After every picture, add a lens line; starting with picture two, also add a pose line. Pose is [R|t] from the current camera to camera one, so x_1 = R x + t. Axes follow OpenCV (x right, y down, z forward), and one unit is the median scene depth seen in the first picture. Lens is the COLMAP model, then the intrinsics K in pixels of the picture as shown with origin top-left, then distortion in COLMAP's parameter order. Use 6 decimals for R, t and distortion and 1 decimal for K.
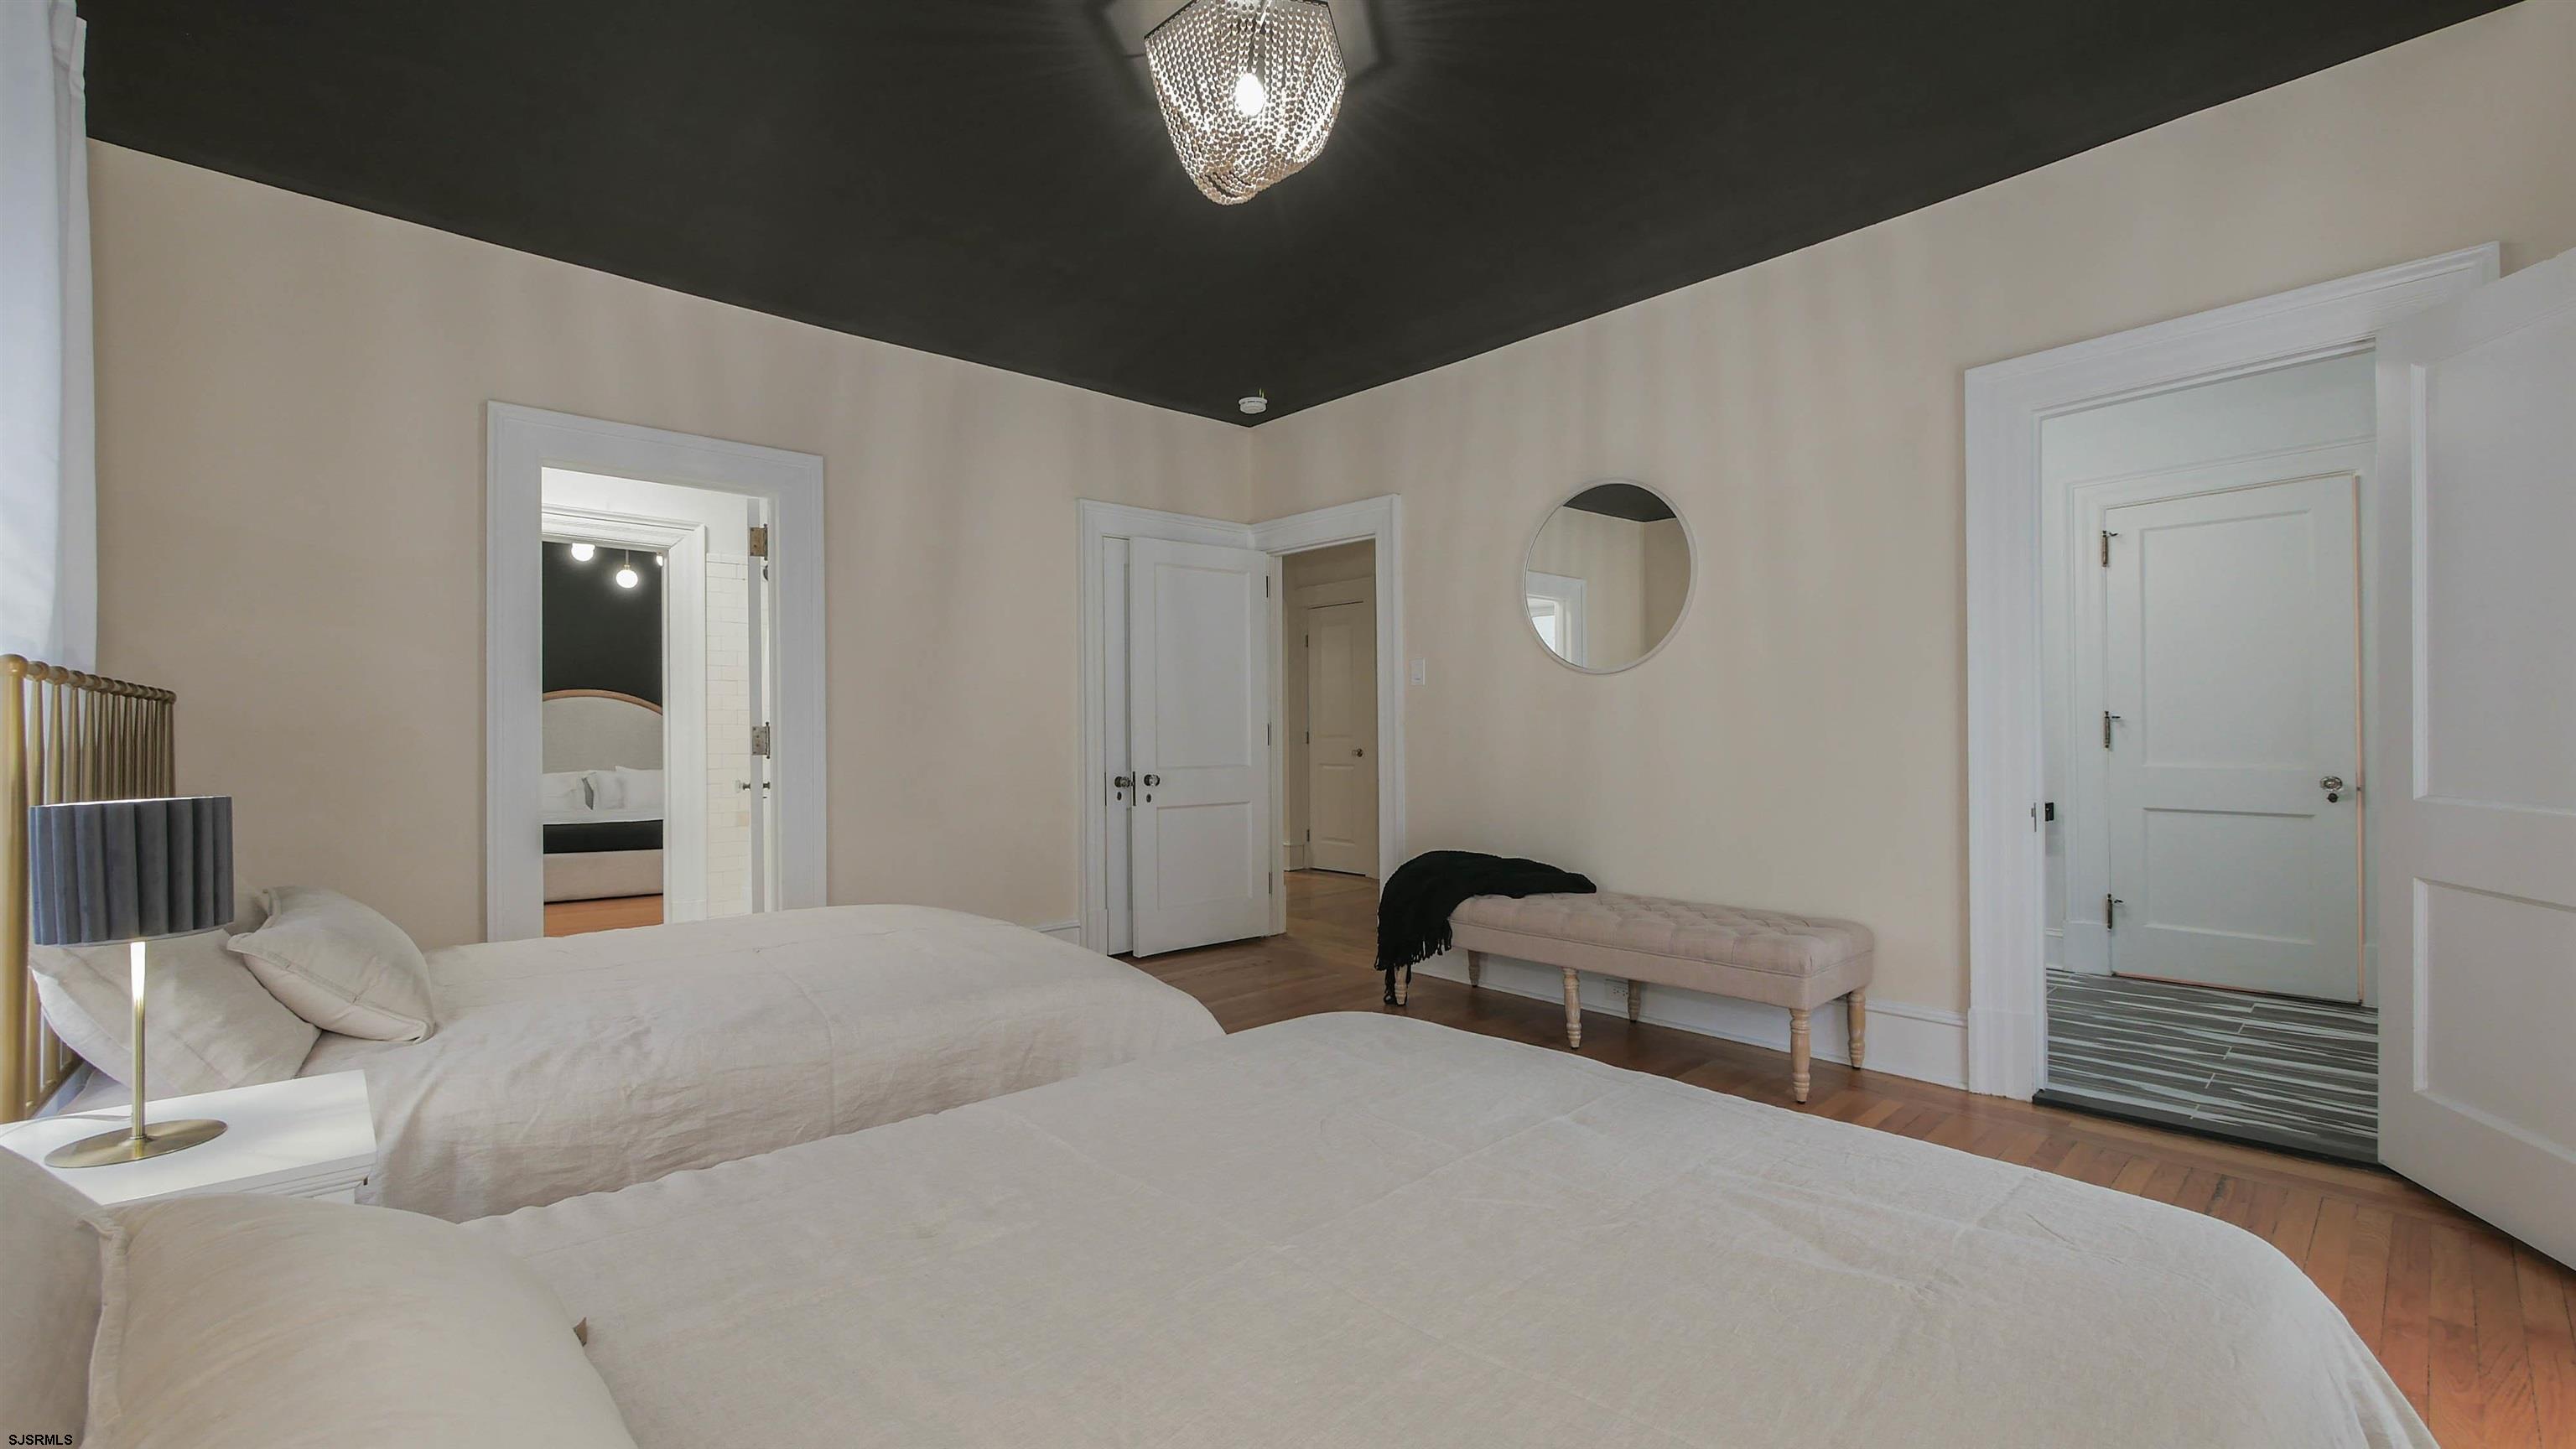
lens RADIAL K [[1062.0, 0, 1287.3], [0, 1062.0, 731.4], [0, 0, 1]] dist [-0.010161, 0.001006]
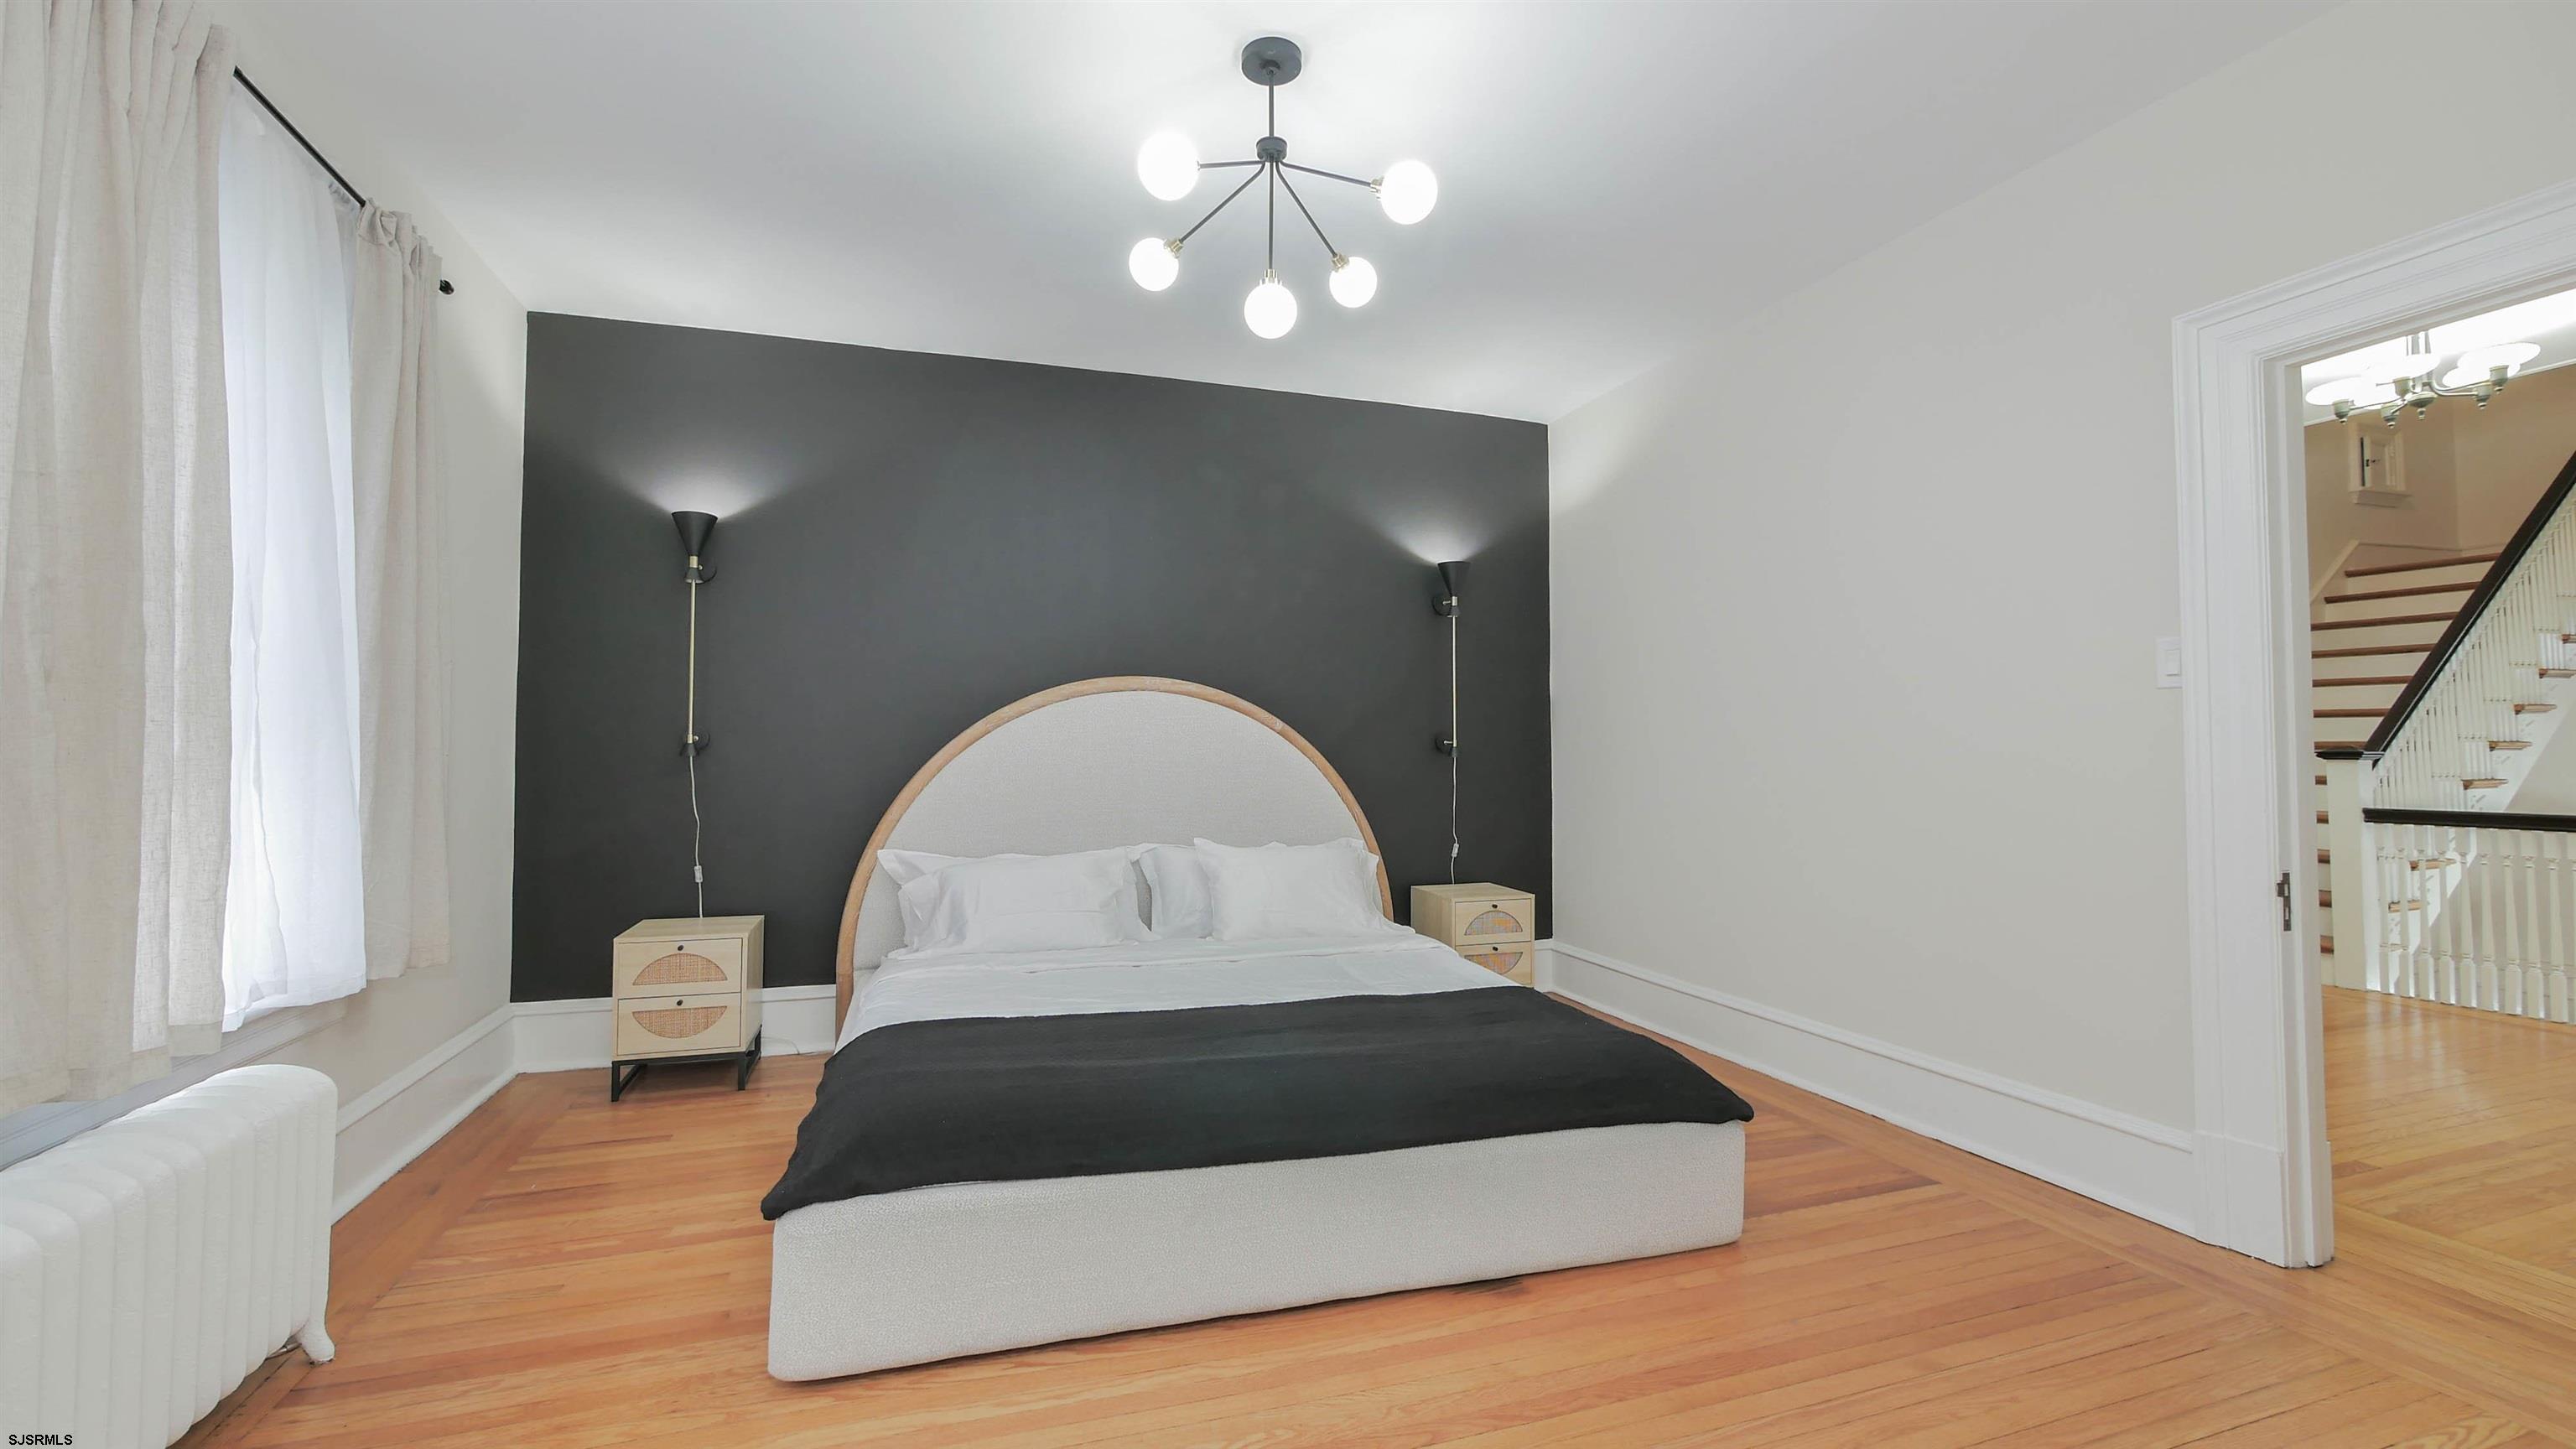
lens RADIAL K [[1062.0, 0, 1295.8], [0, 1062.0, 720.9], [0, 0, 1]] dist [-0.010161, 0.001006]
pose [[0.917545, -0.005364, -0.397597, -0.412090], [-0.008154, 0.999445, -0.032301, -0.003357], [0.397549, 0.032880, 0.916992, 0.594294]]
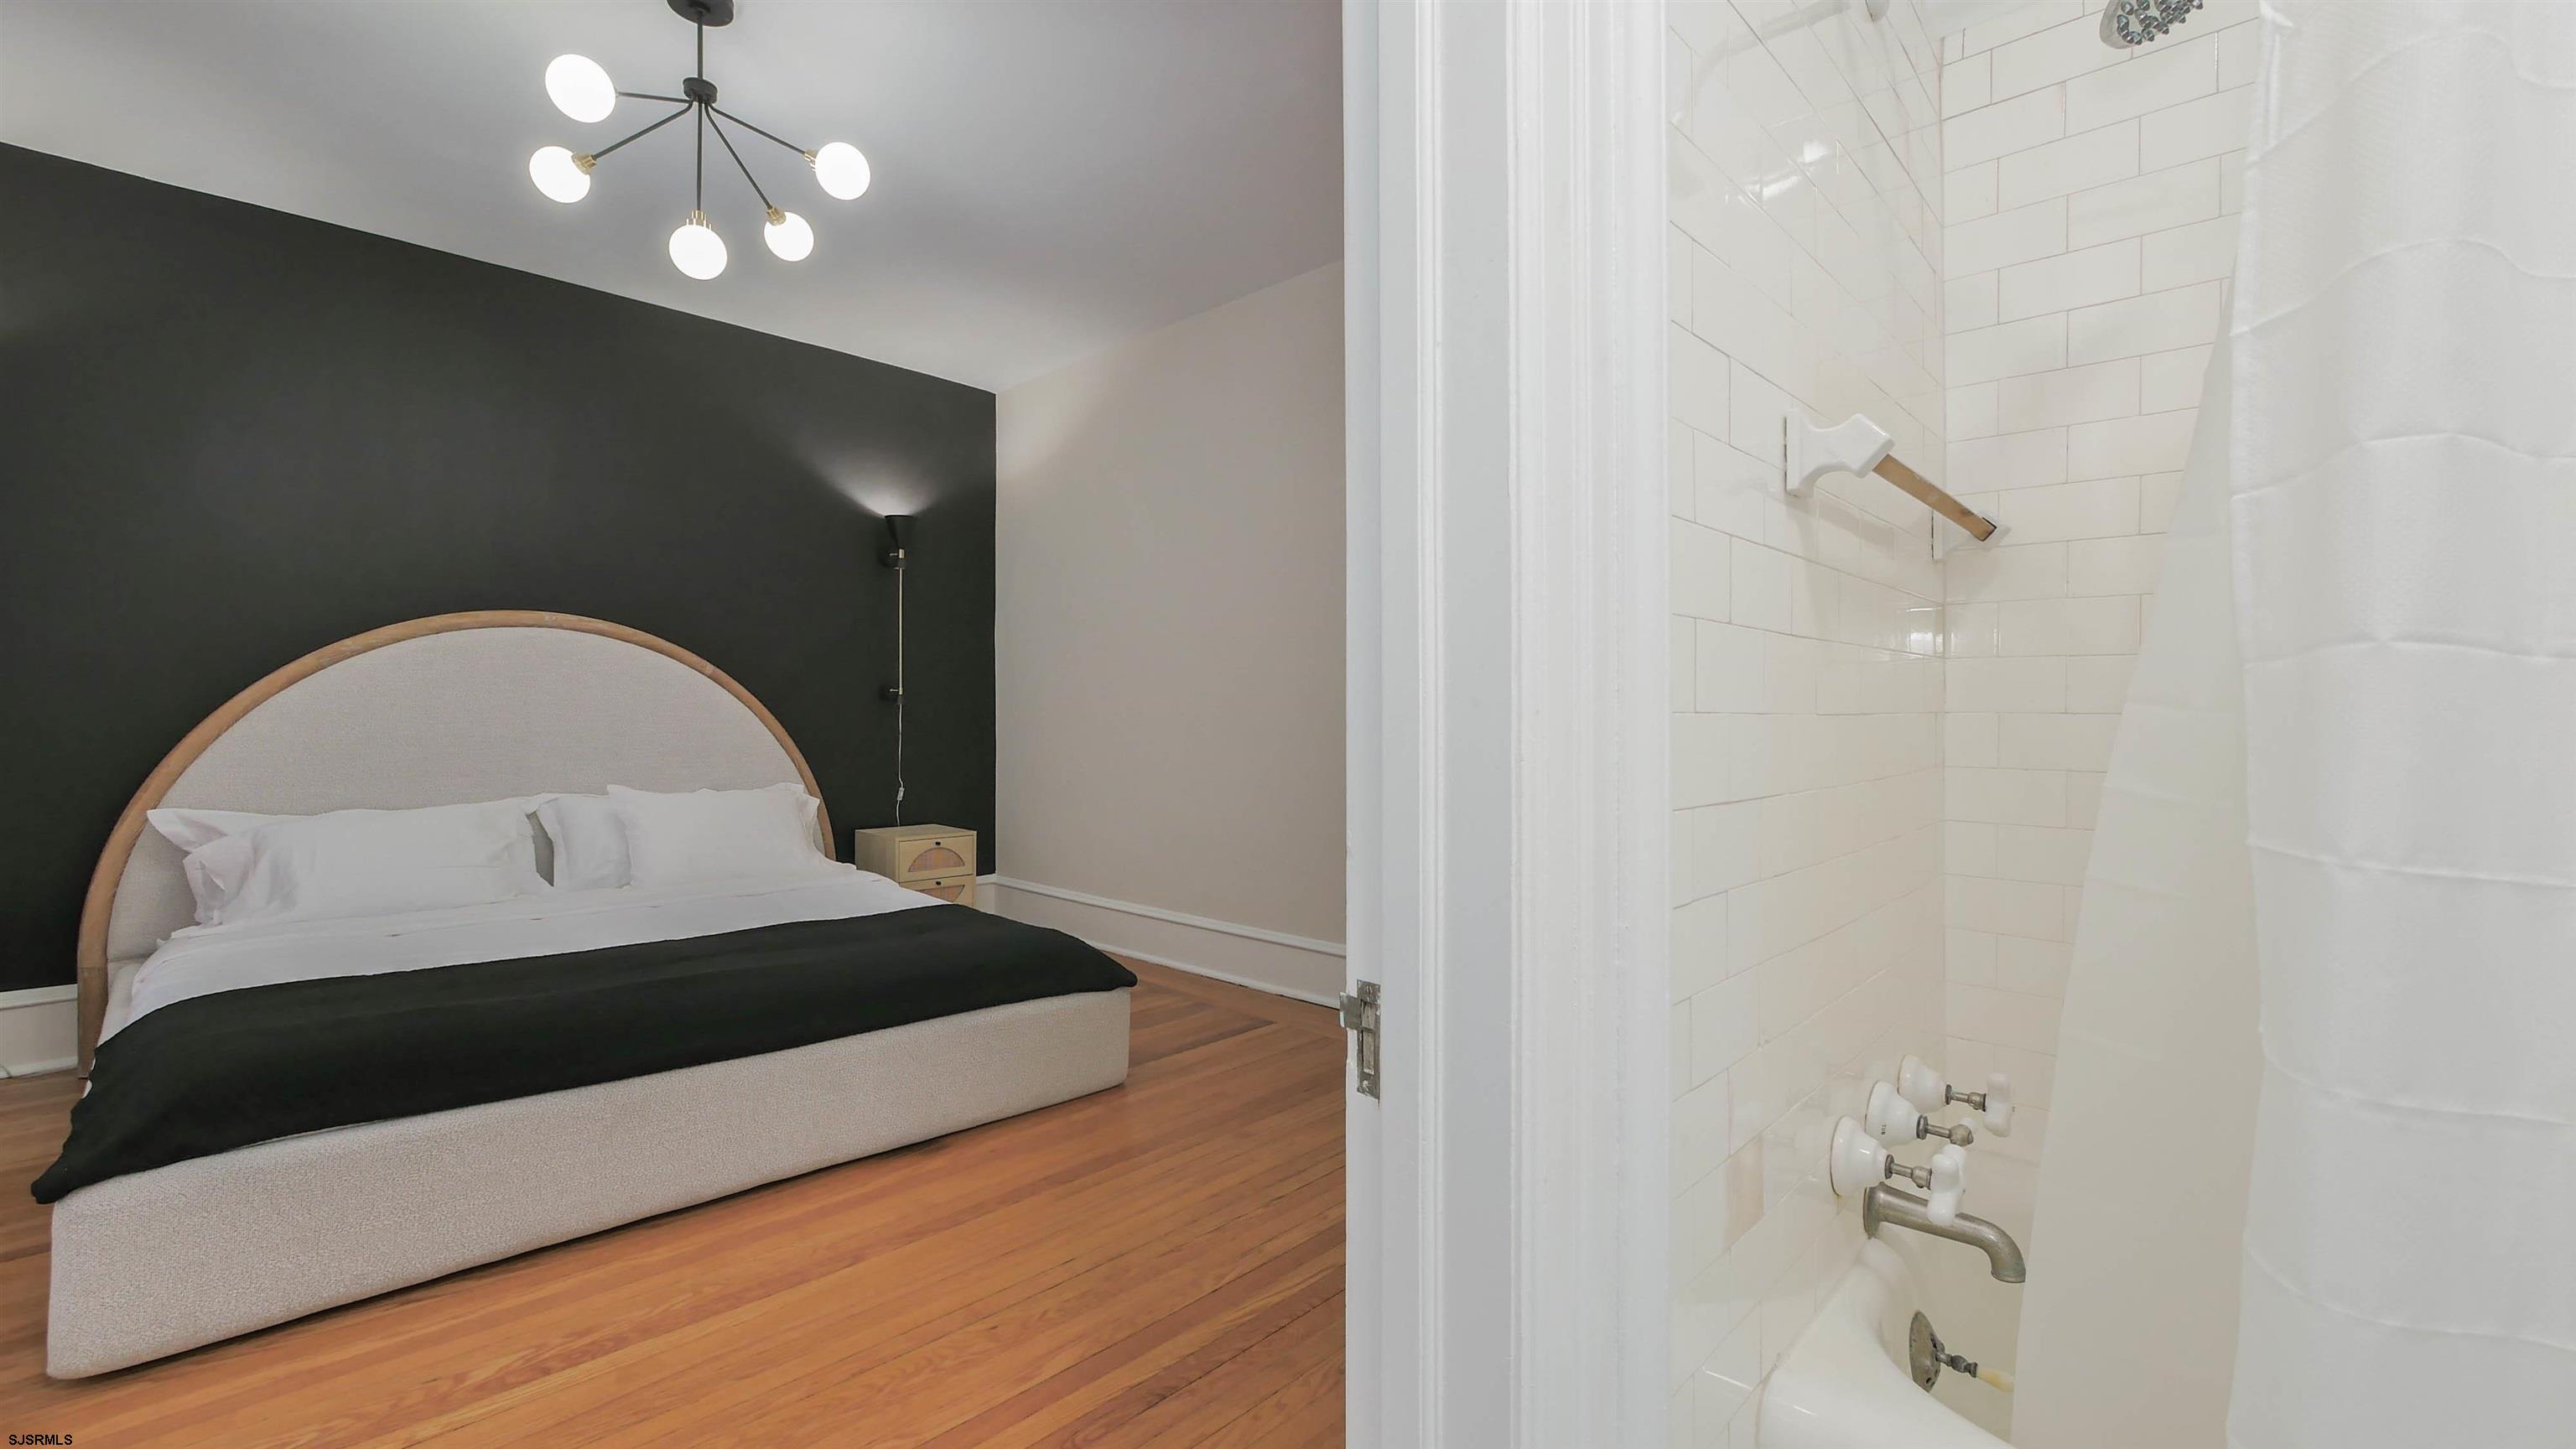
lens RADIAL K [[1062.0, 0, 1288.9], [0, 1062.0, 728.4], [0, 0, 1]] dist [-0.010161, 0.001006]
pose [[0.997259, 0.011164, 0.073149, -0.389495], [-0.011422, 0.999930, 0.003113, 0.005089], [-0.073109, -0.003940, 0.997316, 0.548539]]
